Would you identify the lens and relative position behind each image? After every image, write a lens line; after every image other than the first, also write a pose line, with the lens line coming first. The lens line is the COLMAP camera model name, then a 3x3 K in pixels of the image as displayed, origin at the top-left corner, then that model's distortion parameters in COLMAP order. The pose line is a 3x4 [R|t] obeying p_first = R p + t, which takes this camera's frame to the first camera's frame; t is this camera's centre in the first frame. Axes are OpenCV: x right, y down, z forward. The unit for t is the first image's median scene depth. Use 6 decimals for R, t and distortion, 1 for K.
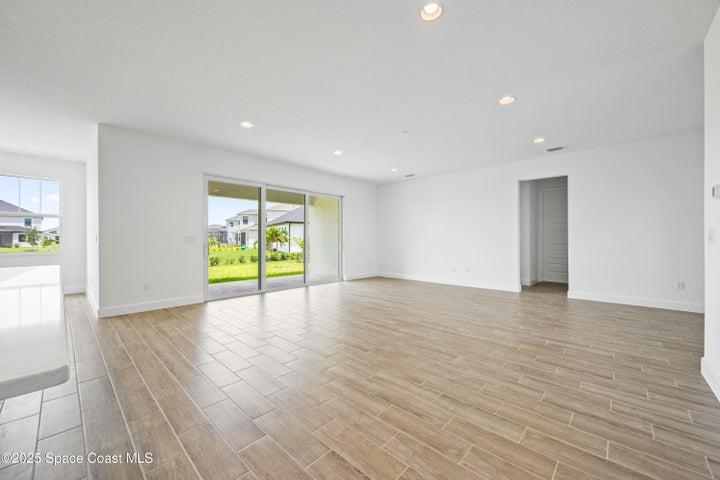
lens RADIAL K [[283.0, 0, 357.9], [0, 283.0, 238.7], [0, 0, 1]] dist [-0.000219, -0.000069]
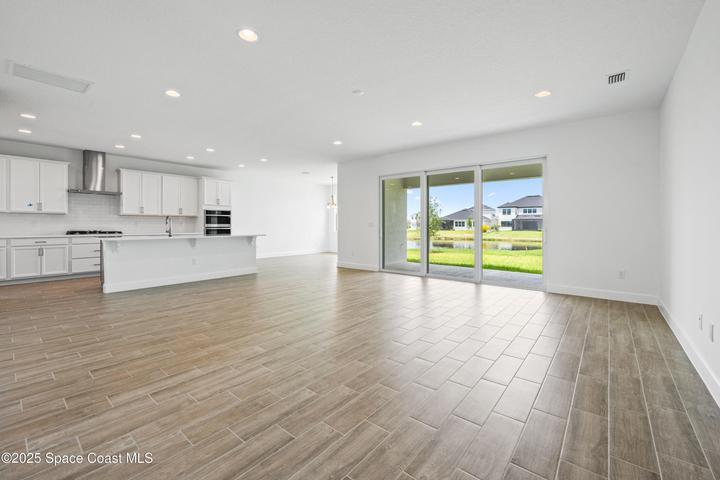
lens RADIAL K [[303.3, 0, 365.0], [0, 303.3, 228.7], [0, 0, 1]] dist [-0.008893, 0.000257]
pose [[0.064303, 0.011755, -0.997861, 1.519682], [0.001240, 0.999929, 0.011859, 0.004257], [0.997930, -0.001999, 0.064284, 1.438708]]
